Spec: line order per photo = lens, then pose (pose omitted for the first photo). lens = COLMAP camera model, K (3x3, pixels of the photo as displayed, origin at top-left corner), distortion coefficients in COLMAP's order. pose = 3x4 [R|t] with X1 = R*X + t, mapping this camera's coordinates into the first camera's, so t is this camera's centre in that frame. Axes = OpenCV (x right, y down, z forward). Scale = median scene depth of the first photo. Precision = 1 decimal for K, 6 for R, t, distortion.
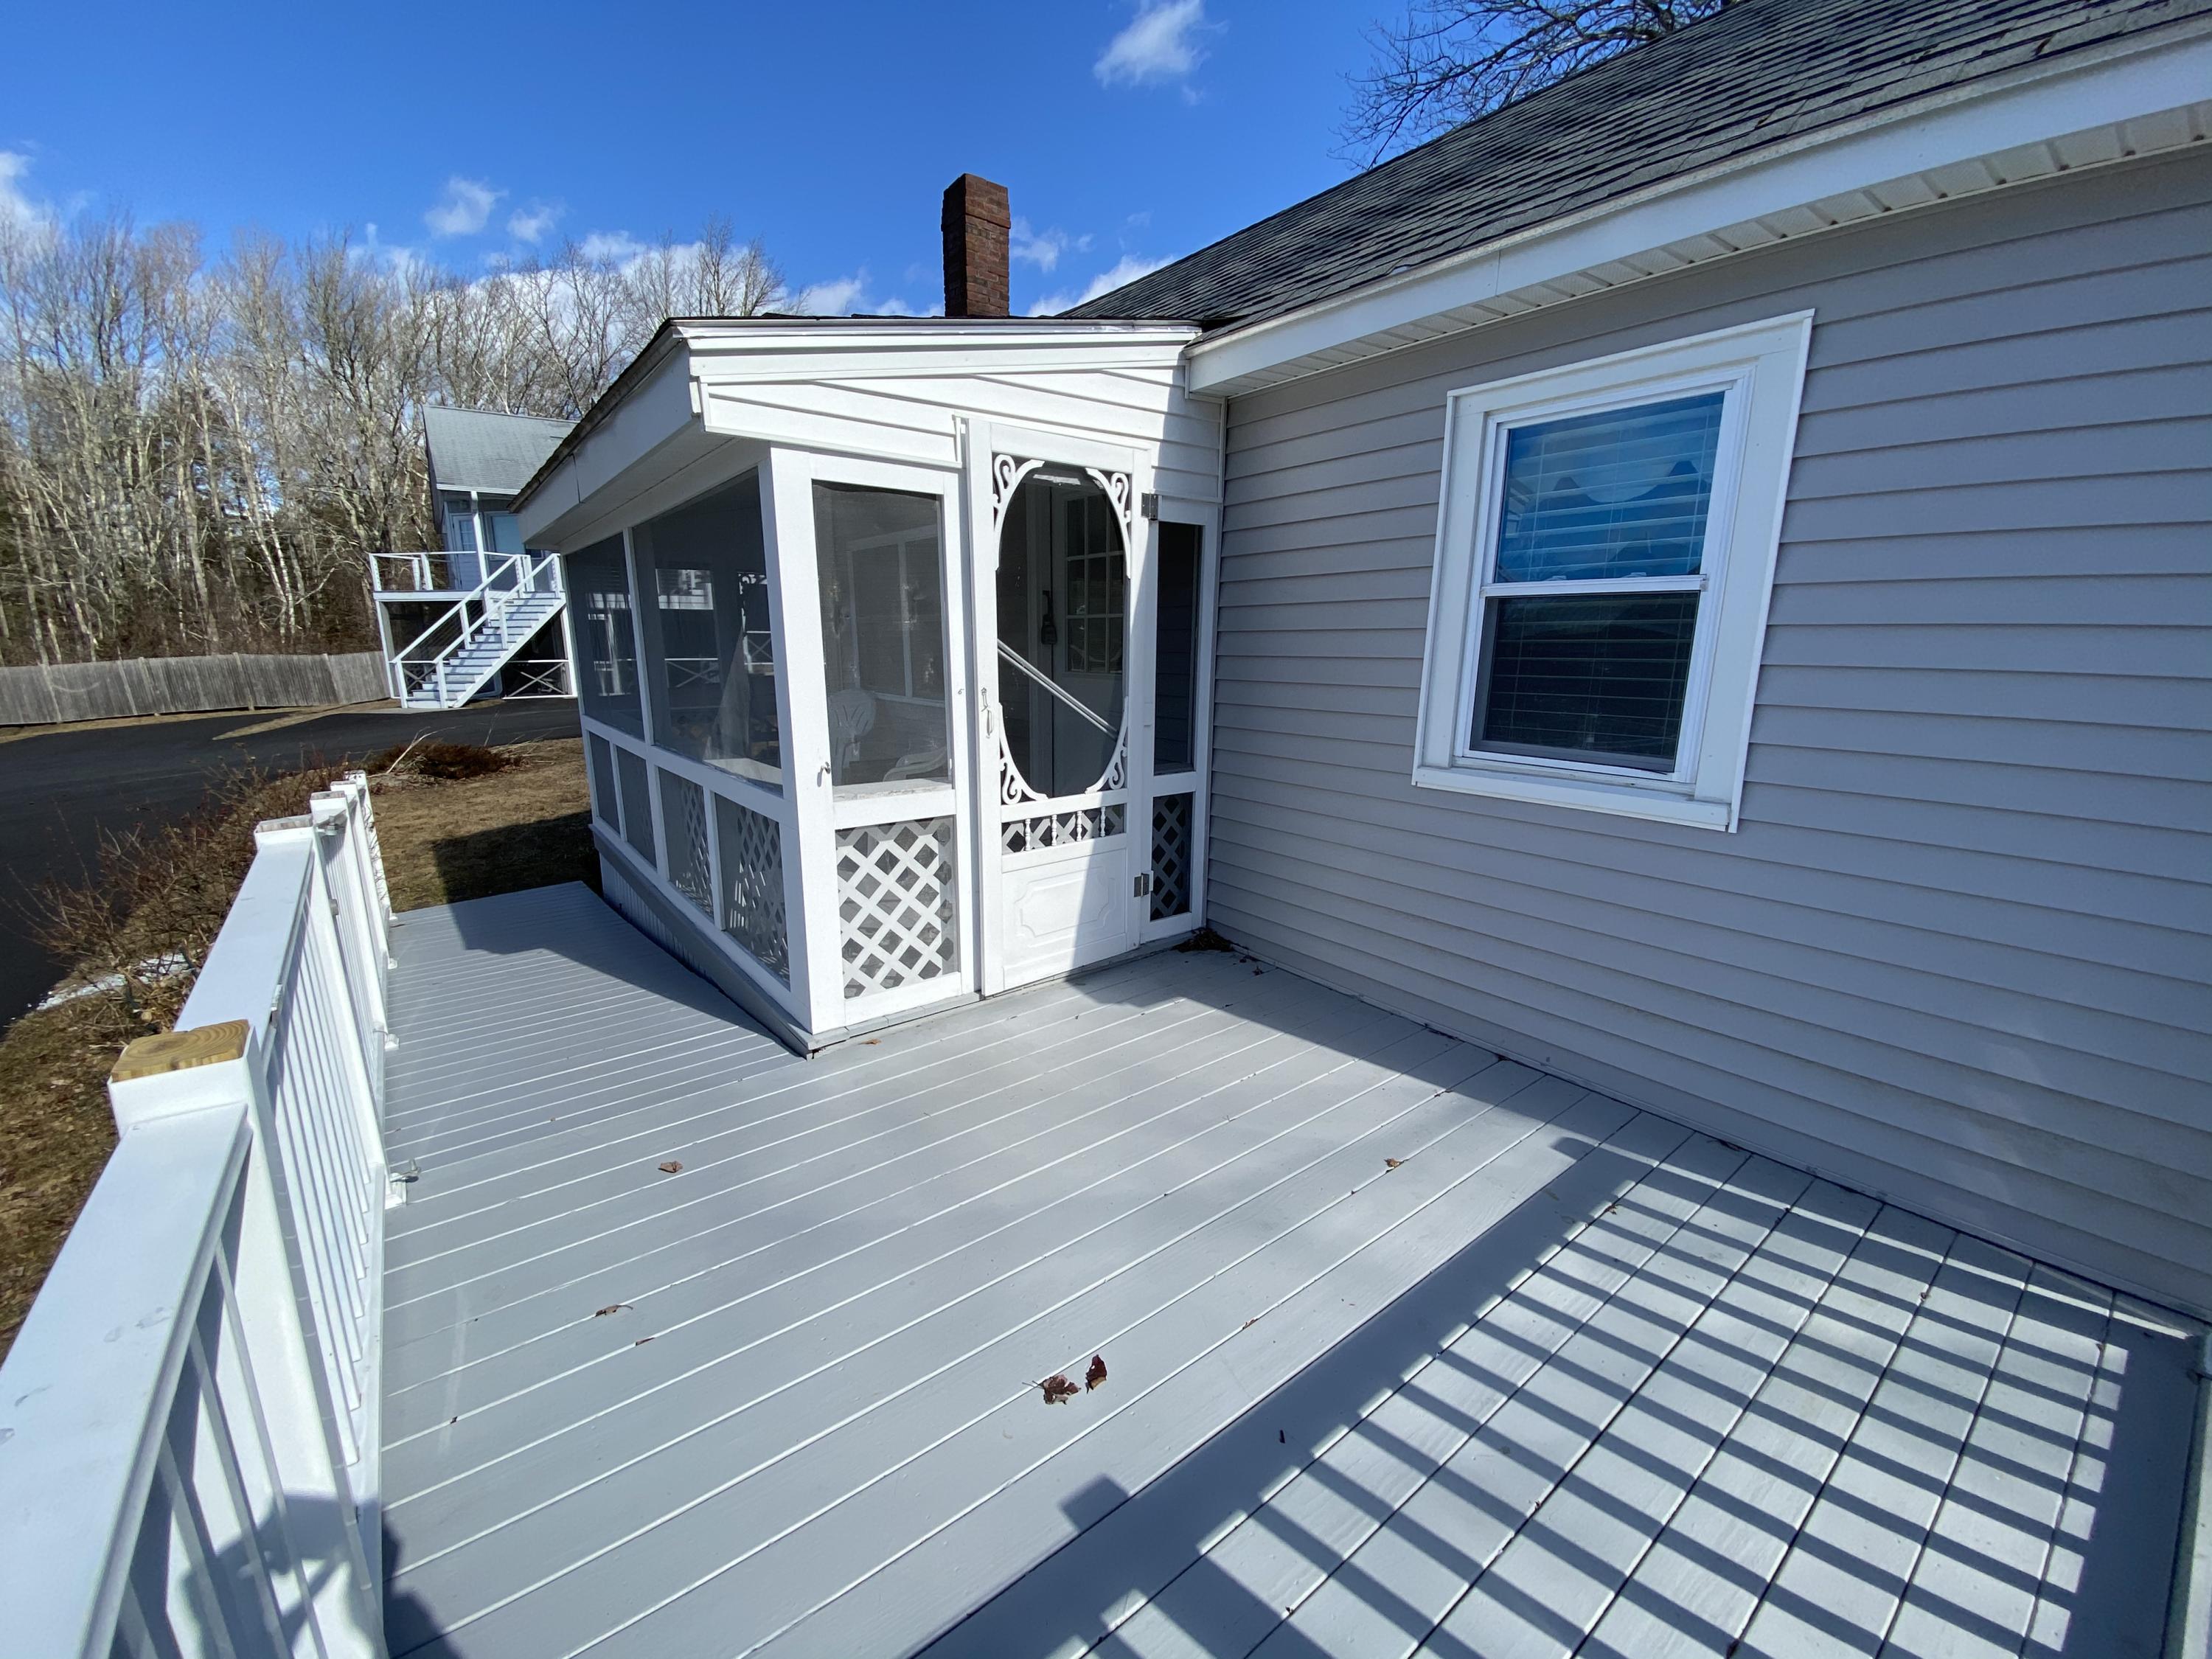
lens RADIAL K [[899.4, 0, 1098.0], [0, 899.4, 826.8], [0, 0, 1]] dist [0.019235, -0.020335]
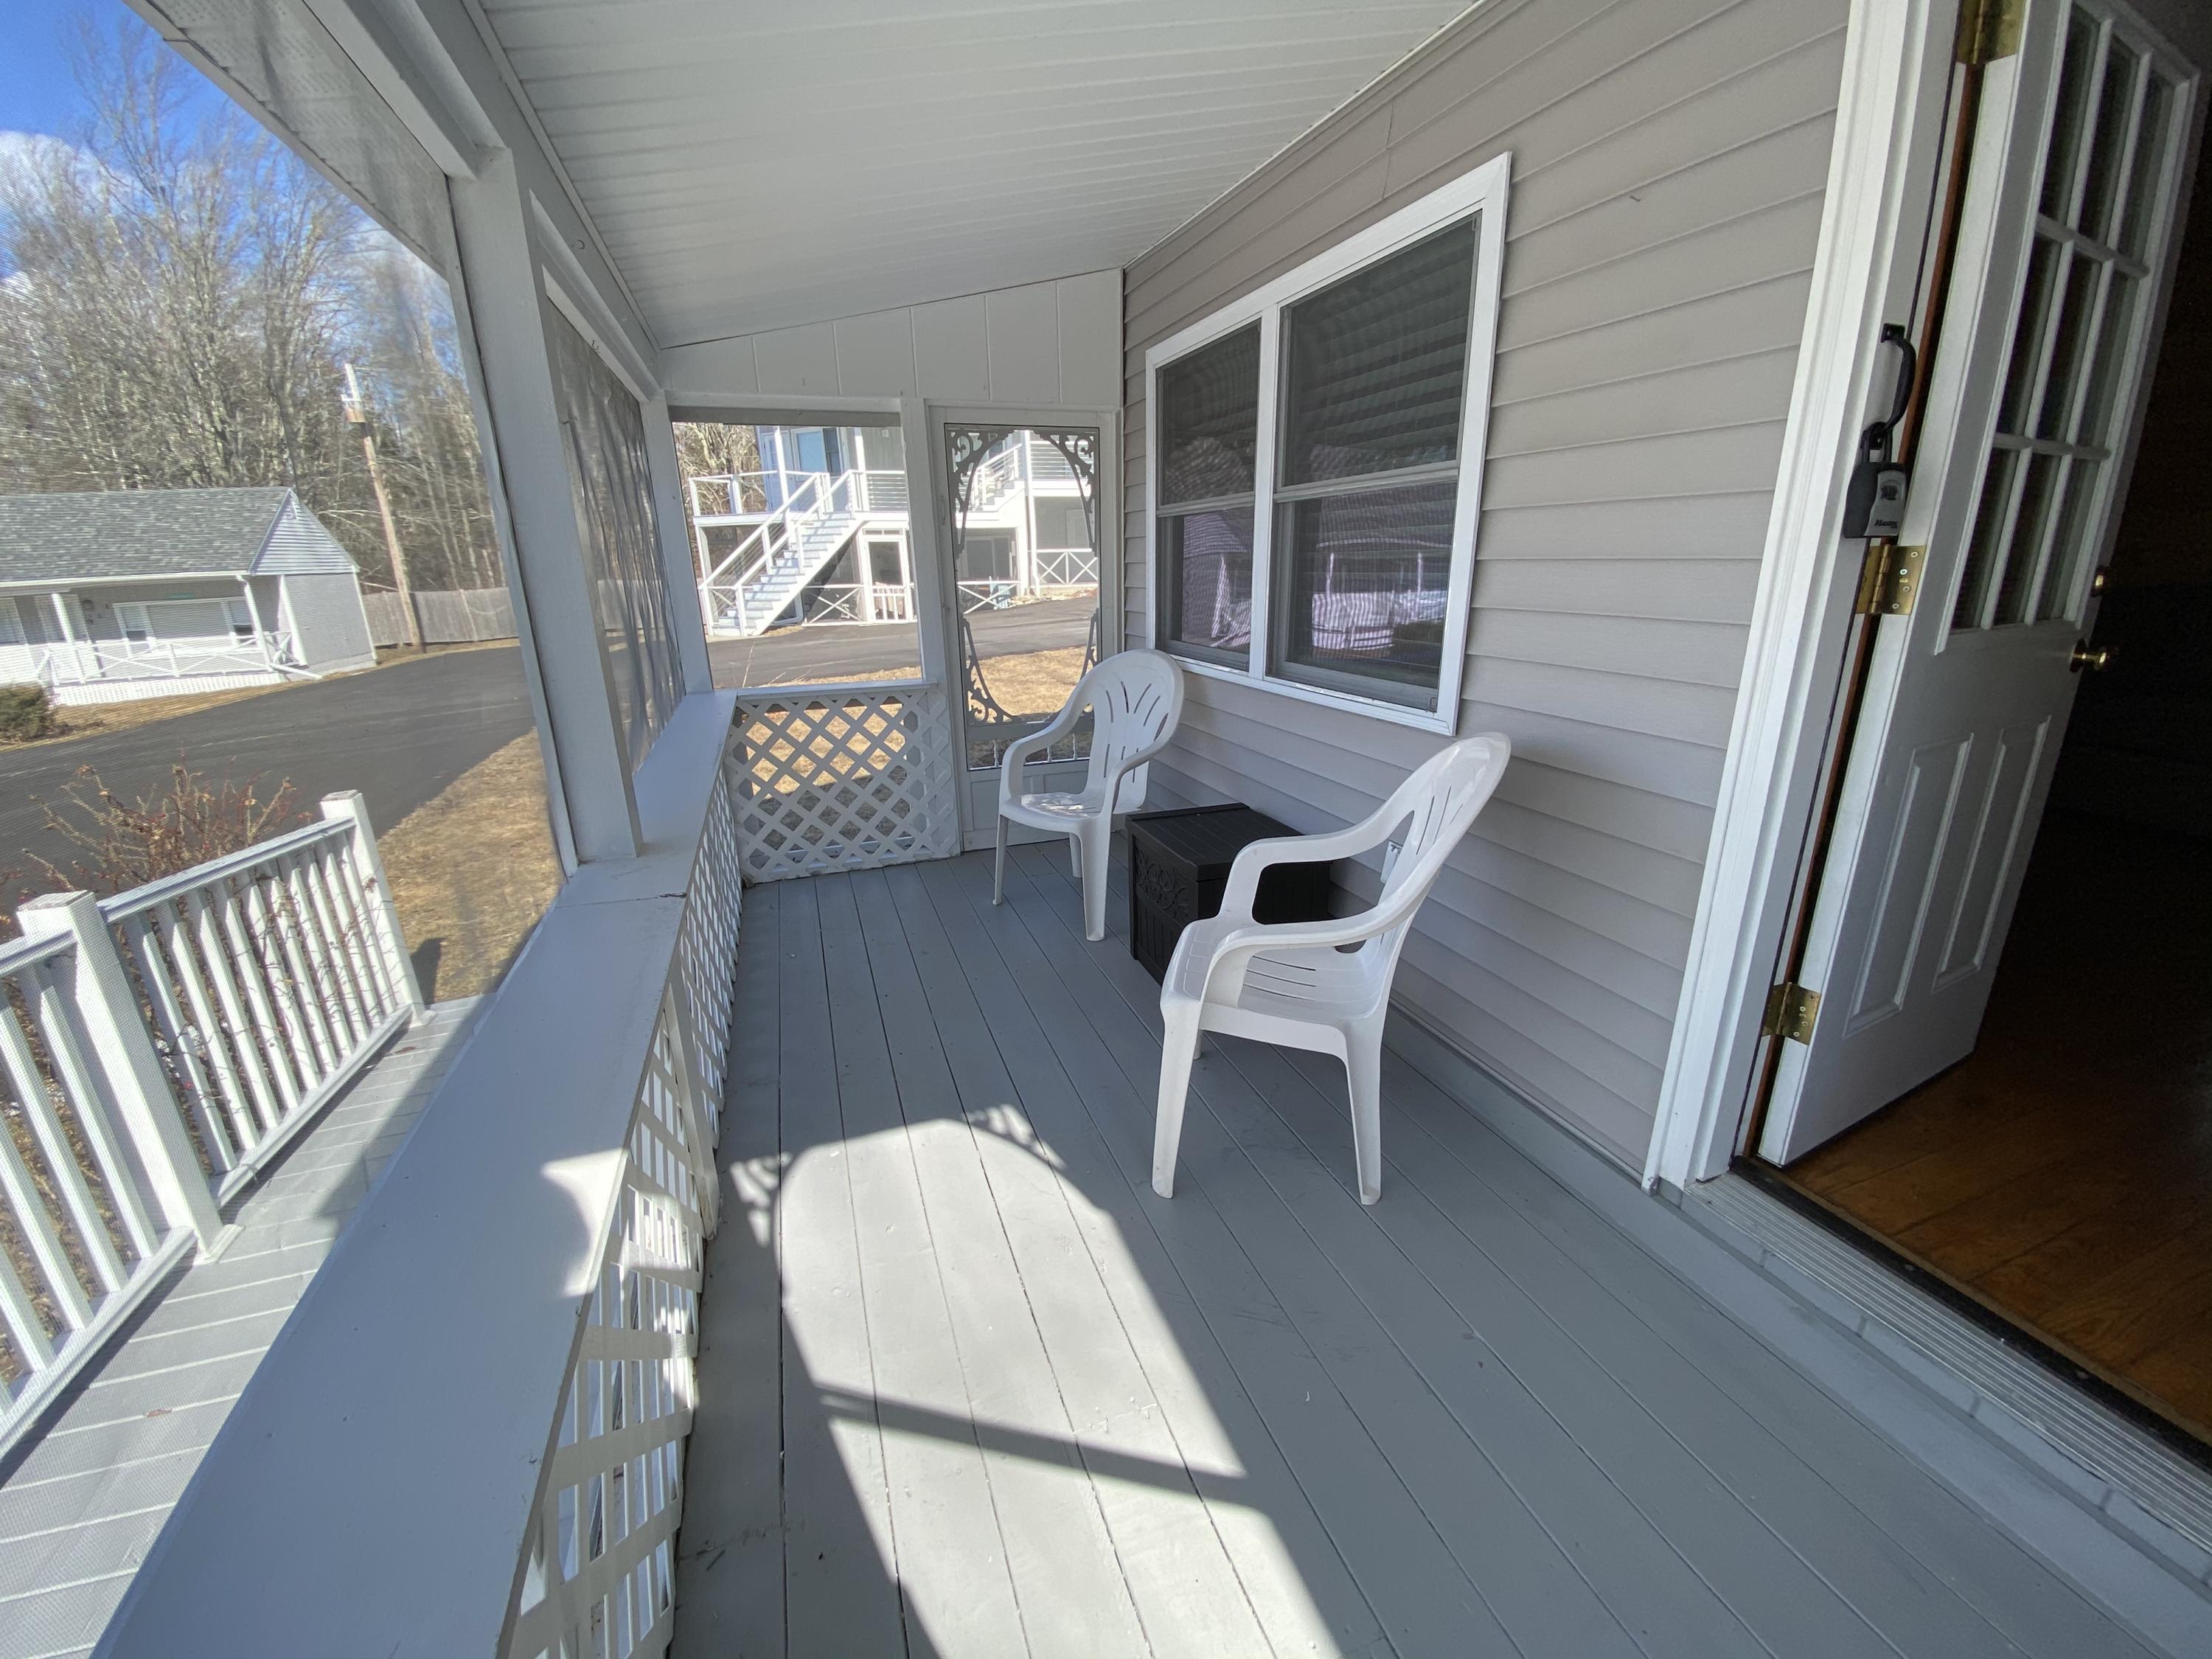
lens RADIAL K [[899.4, 0, 1098.0], [0, 899.4, 826.8], [0, 0, 1]] dist [0.019235, -0.020335]
pose [[0.949923, 0.071663, -0.304157, -0.043158], [-0.044897, 0.994549, 0.094109, -0.032115], [0.309243, -0.075741, 0.947962, 0.161864]]
